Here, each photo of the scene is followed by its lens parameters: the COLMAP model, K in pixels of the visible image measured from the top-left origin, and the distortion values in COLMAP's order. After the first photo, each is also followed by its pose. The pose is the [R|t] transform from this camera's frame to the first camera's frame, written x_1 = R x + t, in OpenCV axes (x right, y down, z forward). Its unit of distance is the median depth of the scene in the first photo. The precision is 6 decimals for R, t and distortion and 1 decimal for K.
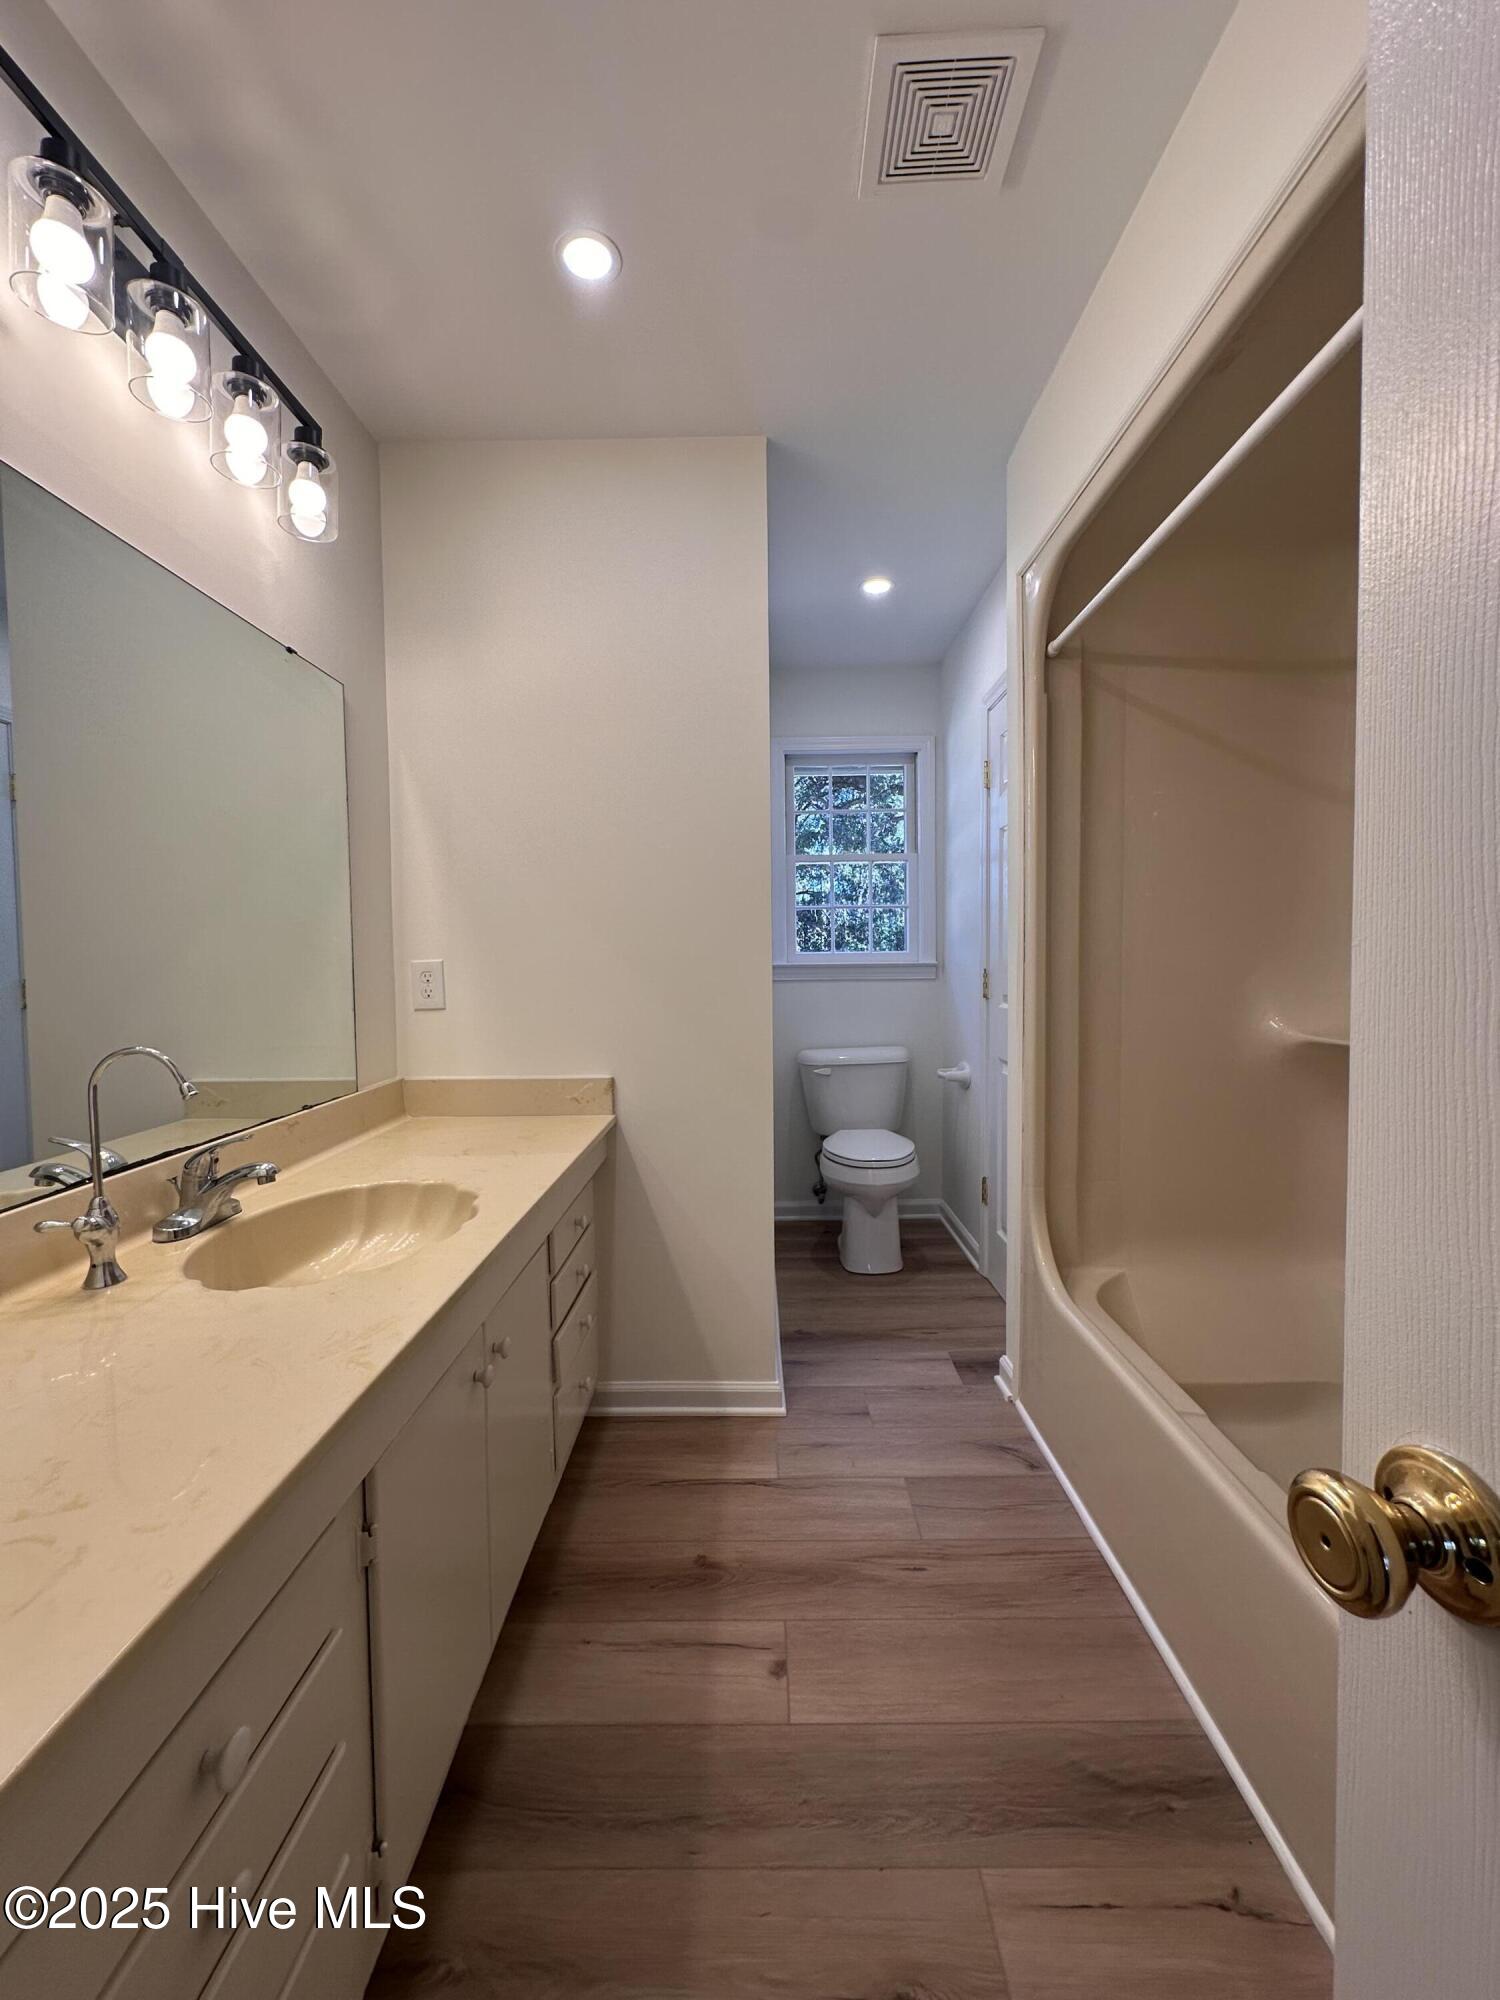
lens RADIAL K [[794.9, 0, 754.3], [0, 794.9, 998.6], [0, 0, 1]] dist [-0.002261, 0.000472]
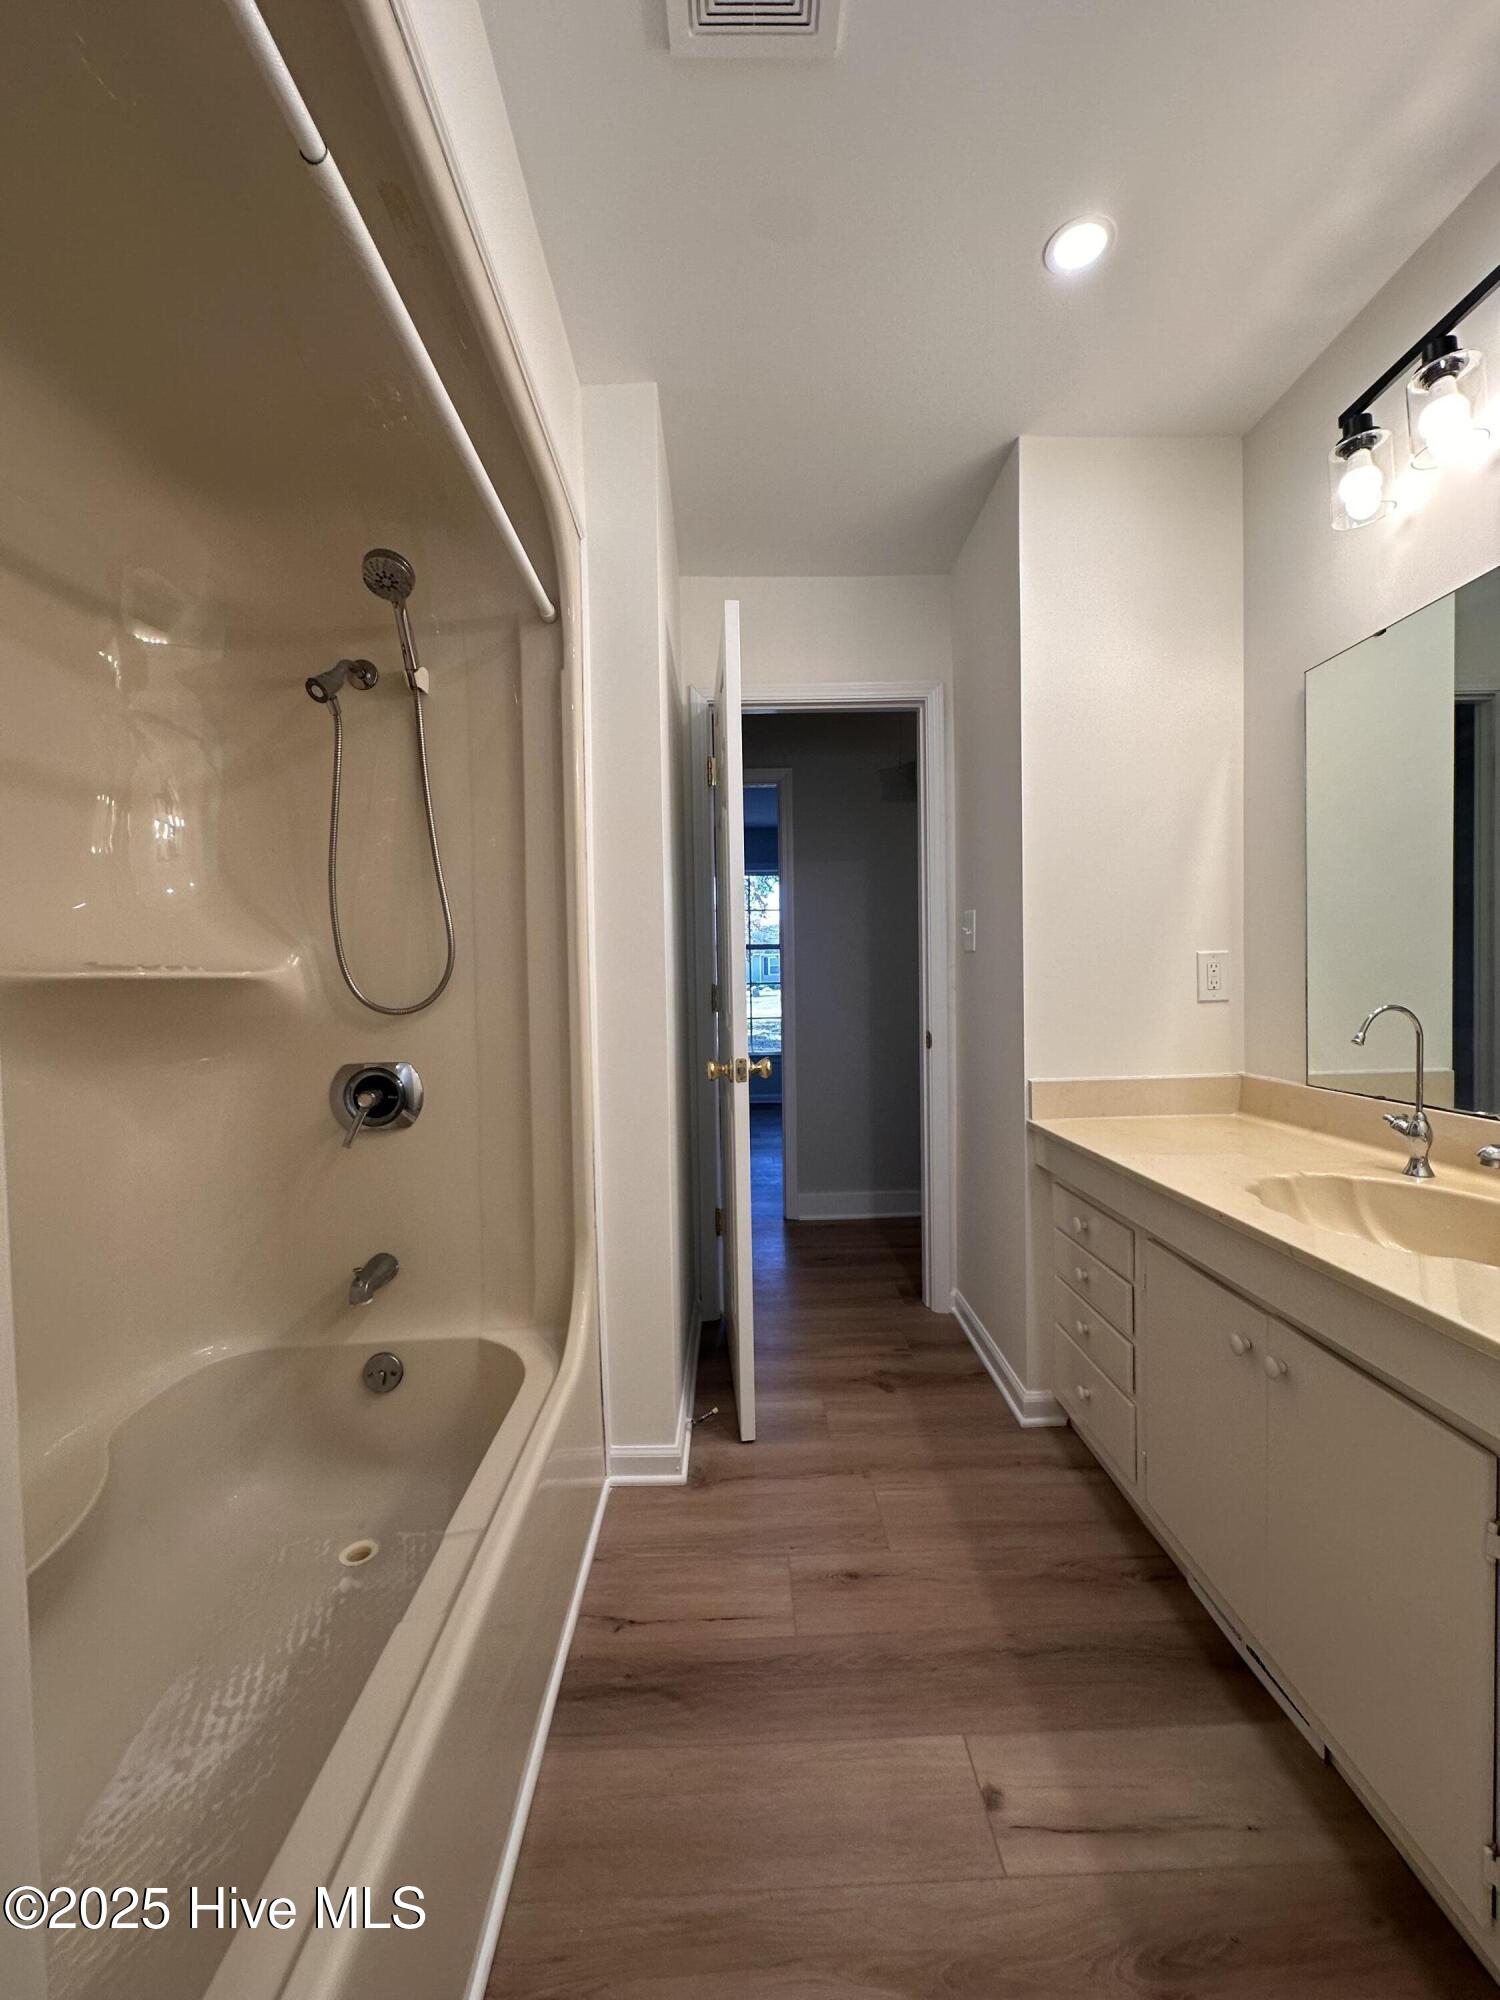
lens RADIAL K [[794.9, 0, 754.3], [0, 794.9, 998.6], [0, 0, 1]] dist [-0.002261, 0.000472]
pose [[-0.999021, 0.031871, -0.030669, 0.299671], [0.029433, 0.996604, 0.076905, -0.071634], [0.033016, 0.075927, -0.996567, 1.884702]]
